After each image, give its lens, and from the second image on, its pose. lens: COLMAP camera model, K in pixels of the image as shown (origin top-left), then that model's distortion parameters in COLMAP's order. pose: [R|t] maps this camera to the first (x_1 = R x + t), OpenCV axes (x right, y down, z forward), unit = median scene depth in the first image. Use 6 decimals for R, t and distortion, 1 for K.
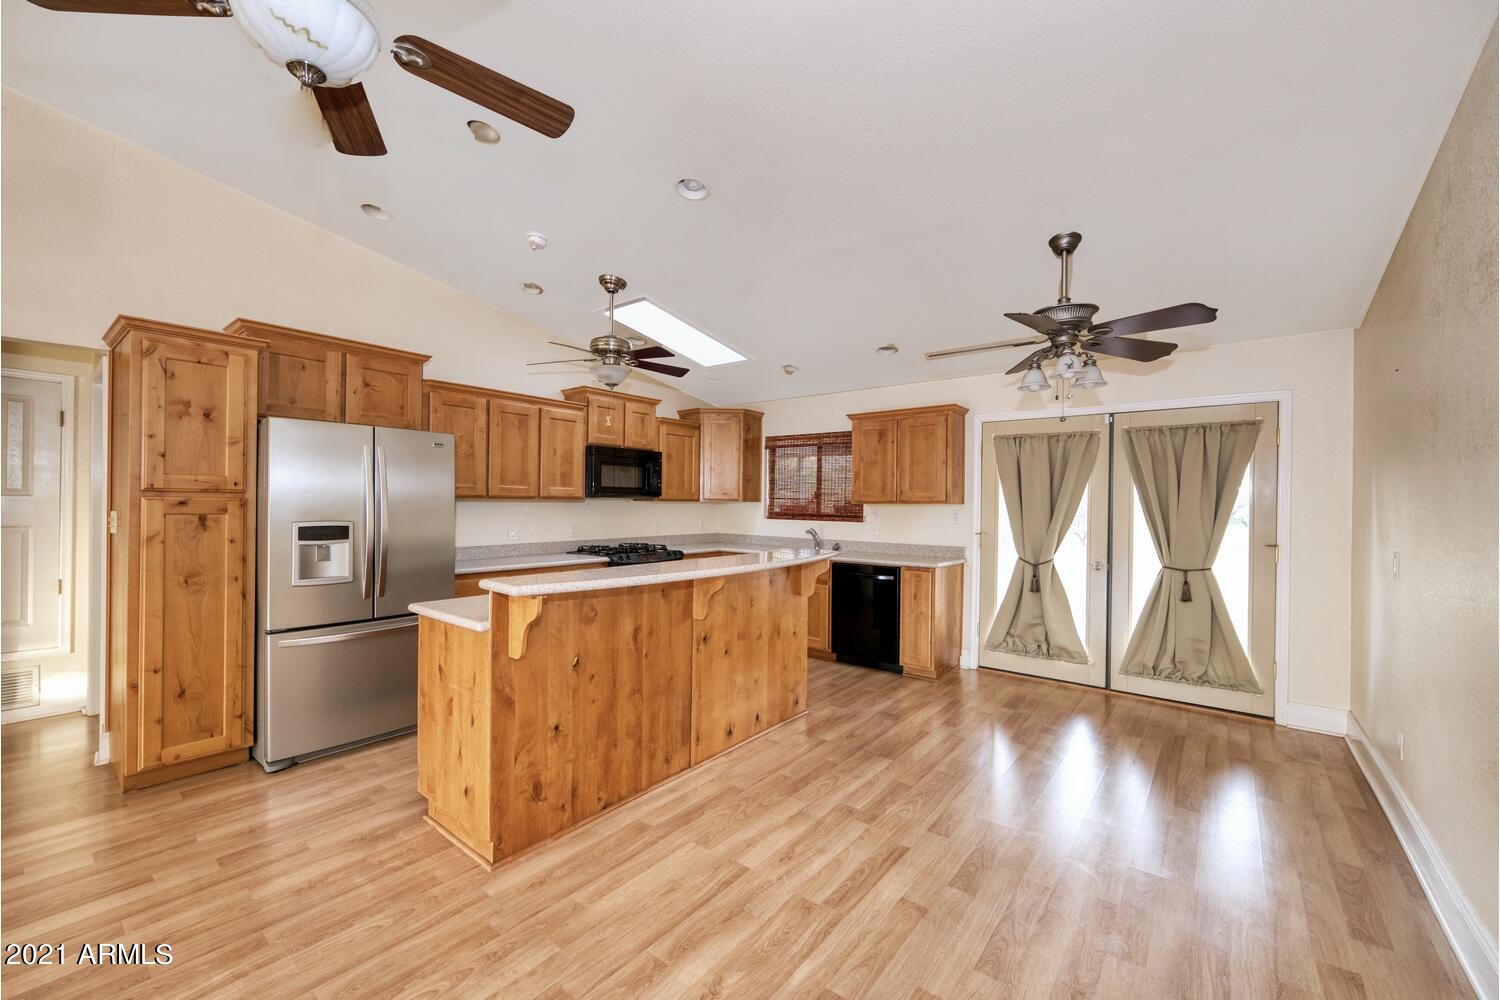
lens RADIAL K [[592.7, 0, 747.5], [0, 592.7, 506.8], [0, 0, 1]] dist [0.000024, -0.000167]
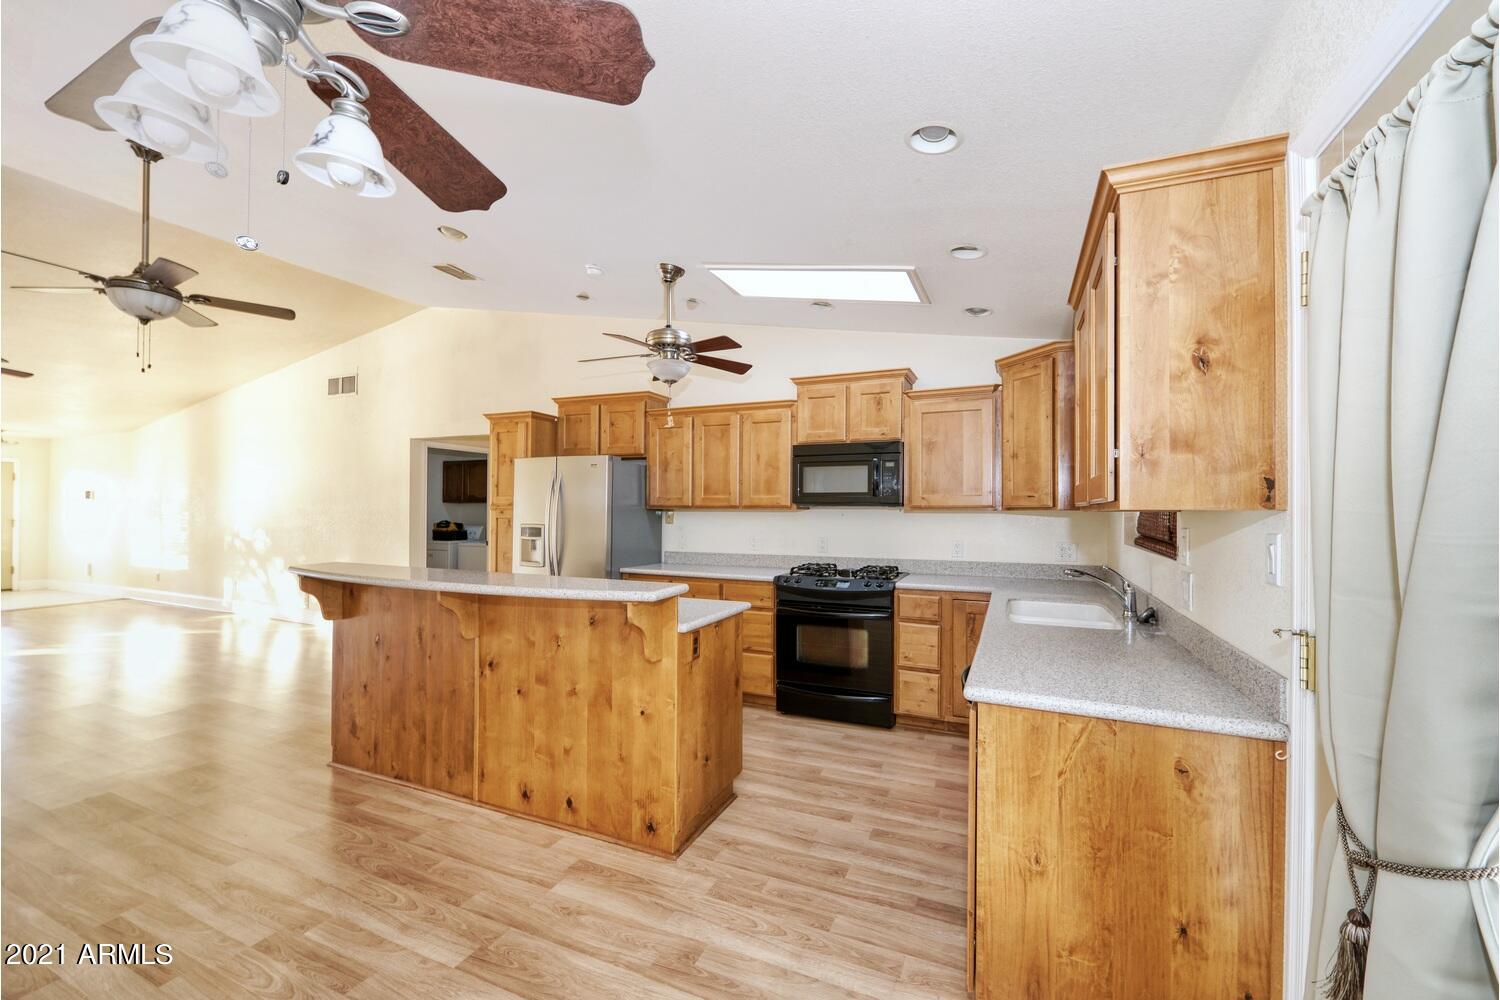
lens RADIAL K [[599.4, 0, 750.0], [0, 599.4, 500.0], [0, 0, 1]] dist [-0.000399, -0.000224]
pose [[0.256805, -0.025036, -0.966139, 0.569397], [-0.008413, 0.999569, -0.028138, 0.000526], [0.966427, 0.015354, 0.256484, 0.727993]]
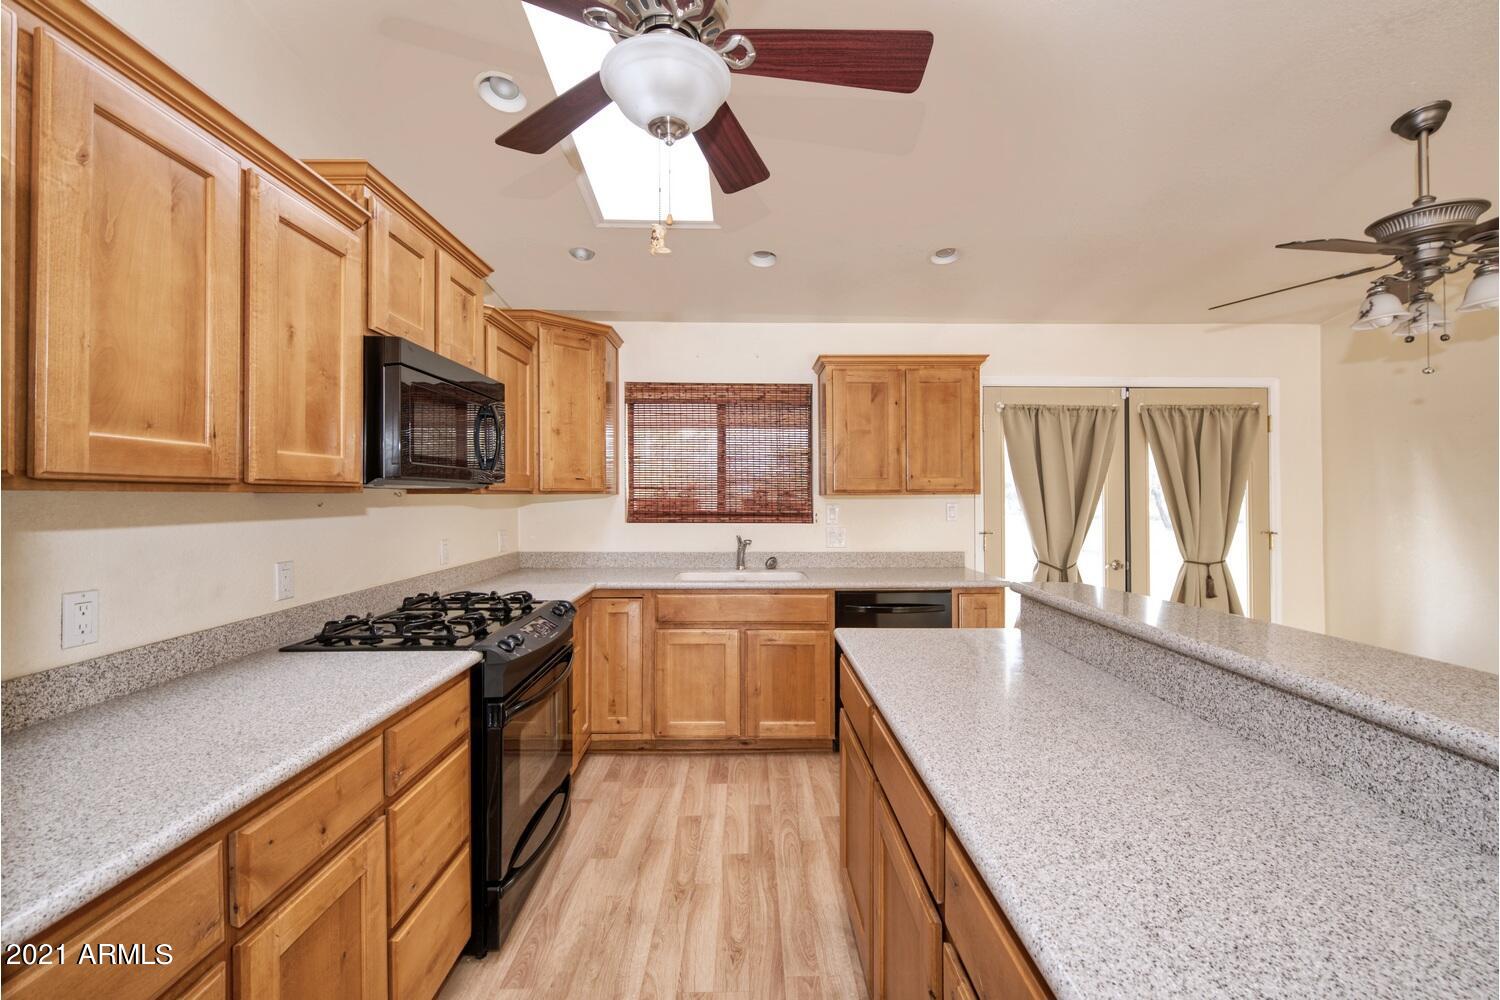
lens RADIAL K [[613.8, 0, 755.6], [0, 613.8, 494.7], [0, 0, 1]] dist [0.013783, -0.008272]
pose [[0.766555, -0.009867, 0.642103, -0.338032], [0.013170, 0.999913, -0.000356, -0.007127], [-0.642044, 0.008729, 0.766618, 0.590819]]
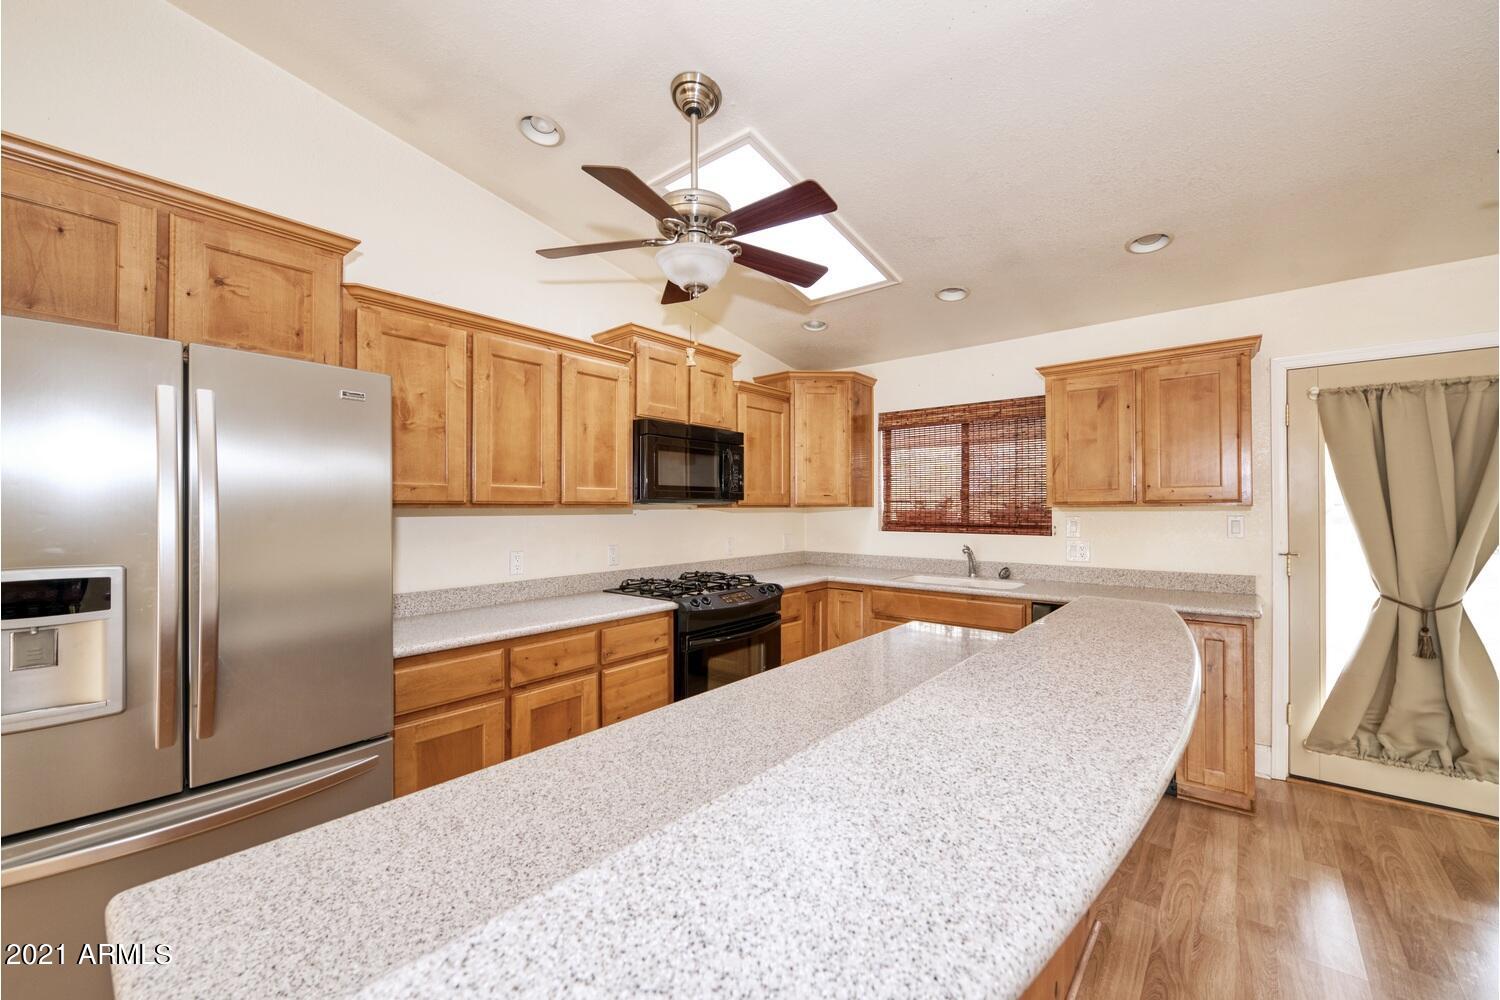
lens RADIAL K [[592.7, 0, 747.5], [0, 592.7, 506.8], [0, 0, 1]] dist [0.000024, -0.000167]
pose [[0.999725, -0.014106, -0.018728, -0.145909], [0.013917, 0.999851, -0.010172, -0.004299], [0.018869, 0.009908, 0.999773, 0.390864]]
